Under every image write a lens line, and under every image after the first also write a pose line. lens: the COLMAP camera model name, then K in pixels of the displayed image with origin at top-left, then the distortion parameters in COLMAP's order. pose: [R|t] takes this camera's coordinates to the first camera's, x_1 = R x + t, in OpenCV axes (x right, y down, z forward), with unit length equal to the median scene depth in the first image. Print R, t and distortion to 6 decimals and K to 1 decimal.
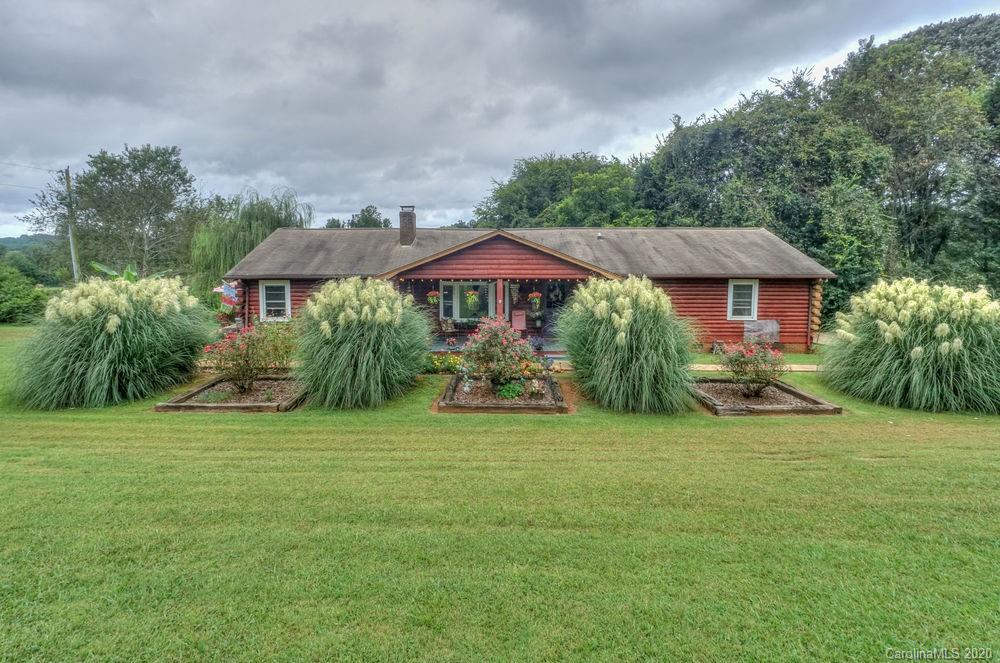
lens RADIAL K [[466.3, 0, 506.1], [0, 466.3, 308.6], [0, 0, 1]] dist [0.017478, -0.000944]
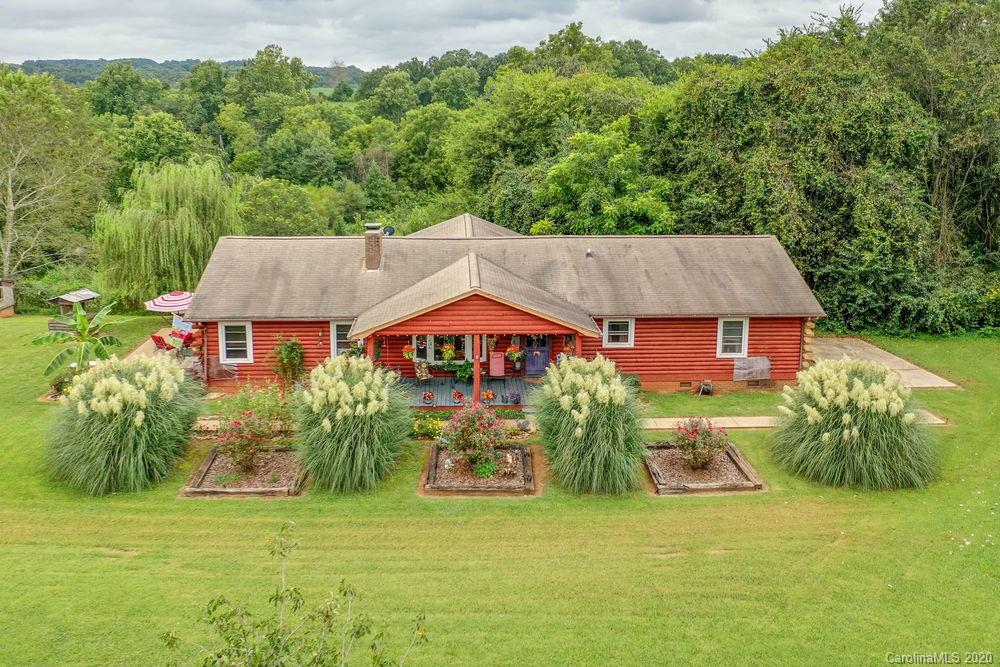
lens RADIAL K [[783.6, 0, 517.3], [0, 783.6, 231.8], [0, 0, 1]] dist [-0.013608, 0.018852]
pose [[0.999319, -0.000739, 0.036901, 0.010170], [-0.001956, 0.997333, 0.072964, -0.354951], [-0.036856, -0.072986, 0.996652, -0.565626]]
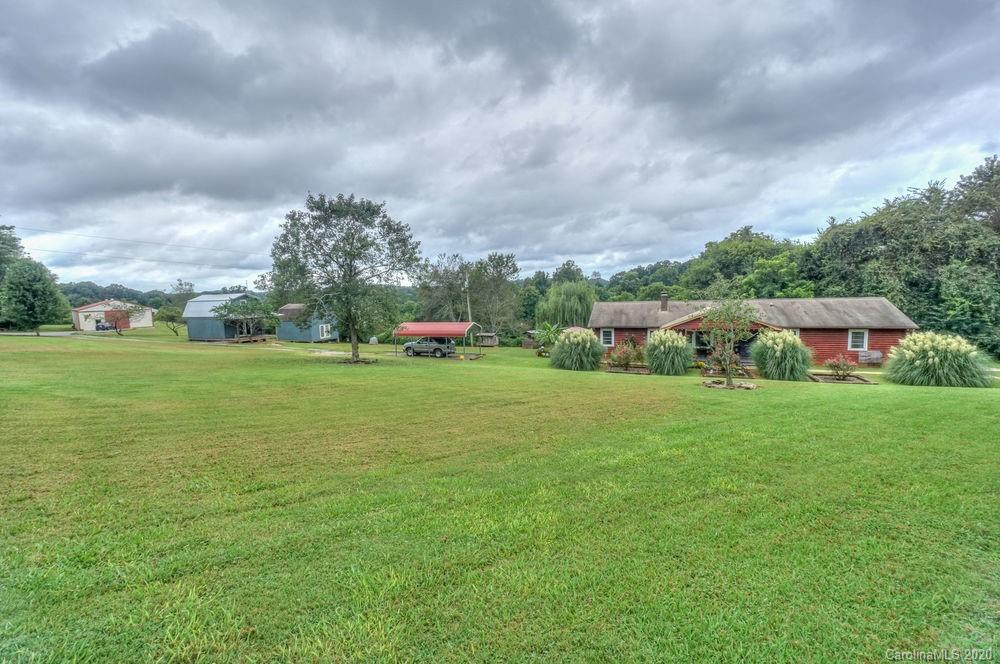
lens RADIAL K [[428.4, 0, 501.1], [0, 428.4, 340.2], [0, 0, 1]] dist [-0.001563, 0.003412]
pose [[0.930414, 0.012785, -0.366287, -0.208853], [-0.014353, 0.999896, -0.001556, 0.006051], [0.366229, 0.006705, 0.930501, -1.173557]]
